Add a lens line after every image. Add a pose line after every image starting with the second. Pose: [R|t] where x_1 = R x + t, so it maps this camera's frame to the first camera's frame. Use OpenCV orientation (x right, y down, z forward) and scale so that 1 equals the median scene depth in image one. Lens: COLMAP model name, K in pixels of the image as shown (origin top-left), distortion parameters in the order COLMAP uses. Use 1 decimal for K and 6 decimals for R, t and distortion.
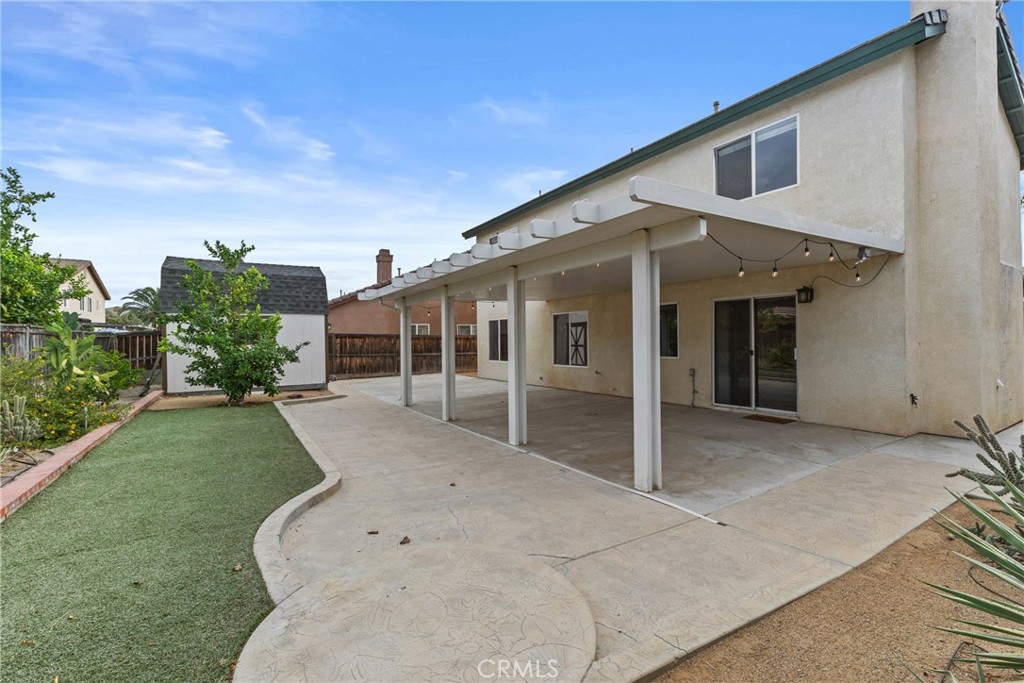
lens RADIAL K [[448.7, 0, 513.2], [0, 448.7, 339.8], [0, 0, 1]] dist [0.010894, -0.003382]
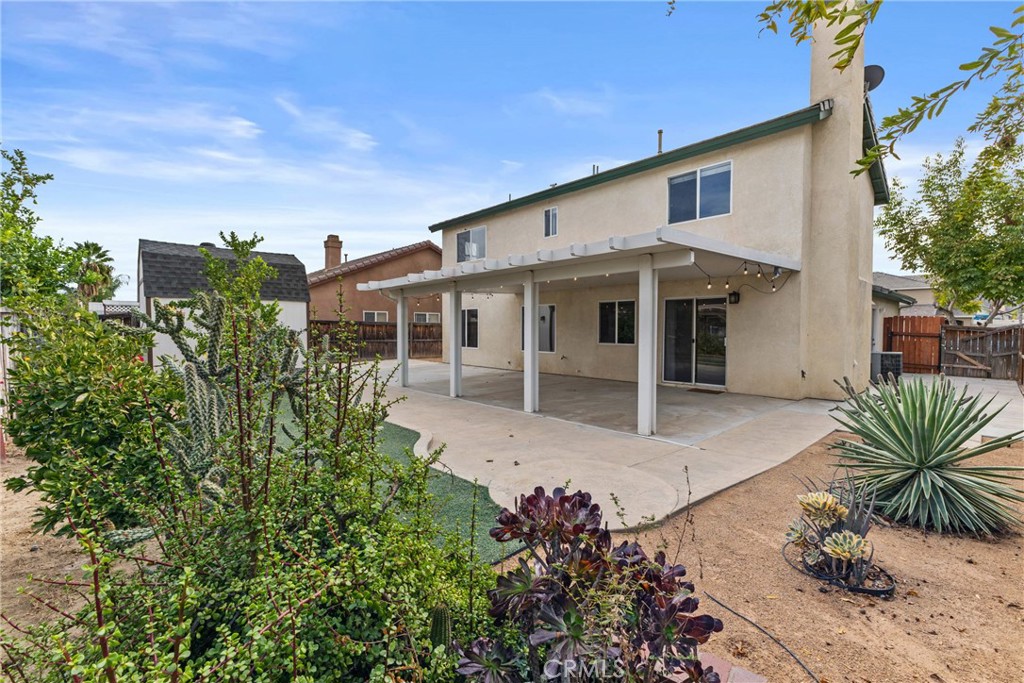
lens RADIAL K [[448.7, 0, 516.5], [0, 448.7, 341.1], [0, 0, 1]] dist [0.010894, -0.003382]
pose [[0.984224, 0.006827, 0.176794, -0.205765], [-0.012247, 0.999487, 0.029585, -0.002546], [-0.176502, -0.031284, 0.983803, -0.188085]]
